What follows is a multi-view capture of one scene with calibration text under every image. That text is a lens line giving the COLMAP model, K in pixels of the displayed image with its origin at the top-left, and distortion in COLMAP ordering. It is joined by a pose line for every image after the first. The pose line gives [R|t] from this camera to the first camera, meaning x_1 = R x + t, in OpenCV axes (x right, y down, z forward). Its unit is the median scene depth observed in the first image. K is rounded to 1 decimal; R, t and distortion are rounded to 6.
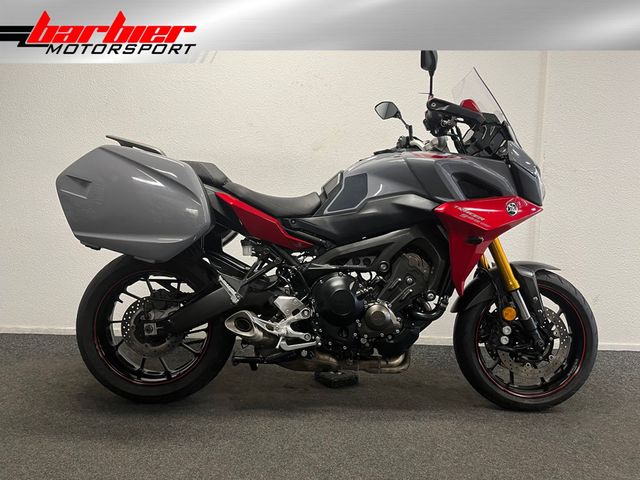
lens RADIAL K [[490.8, 0, 320.7], [0, 490.8, 241.3], [0, 0, 1]] dist [0.033871, -0.026480]
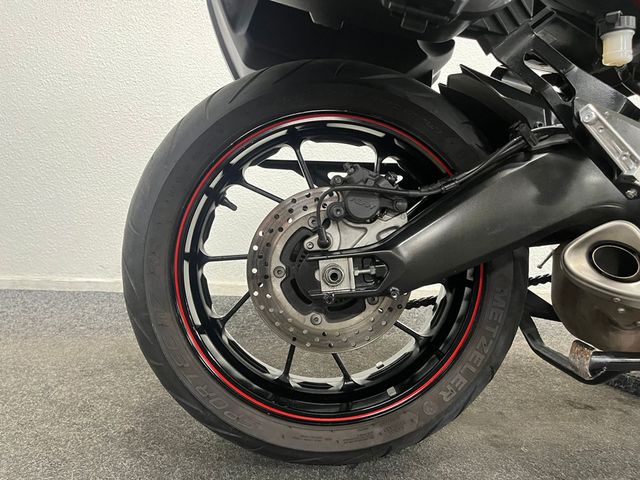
lens RADIAL K [[490.8, 0, 315.5], [0, 490.8, 236.8], [0, 0, 1]] dist [0.033871, -0.026480]
pose [[0.999883, 0.001526, 0.015238, -0.358556], [-0.002687, 0.997072, 0.076417, 0.120674], [-0.015077, -0.076449, 0.996960, 0.634593]]
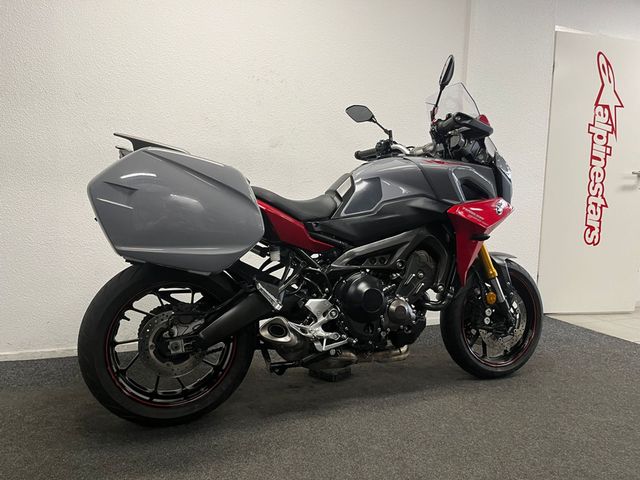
lens RADIAL K [[490.8, 0, 322.5], [0, 490.8, 243.0], [0, 0, 1]] dist [0.033871, -0.026480]
pose [[0.937467, -0.042491, 0.345470, -0.391966], [0.030746, 0.998750, 0.039408, -0.042015], [-0.346713, -0.026322, 0.937602, 0.044334]]
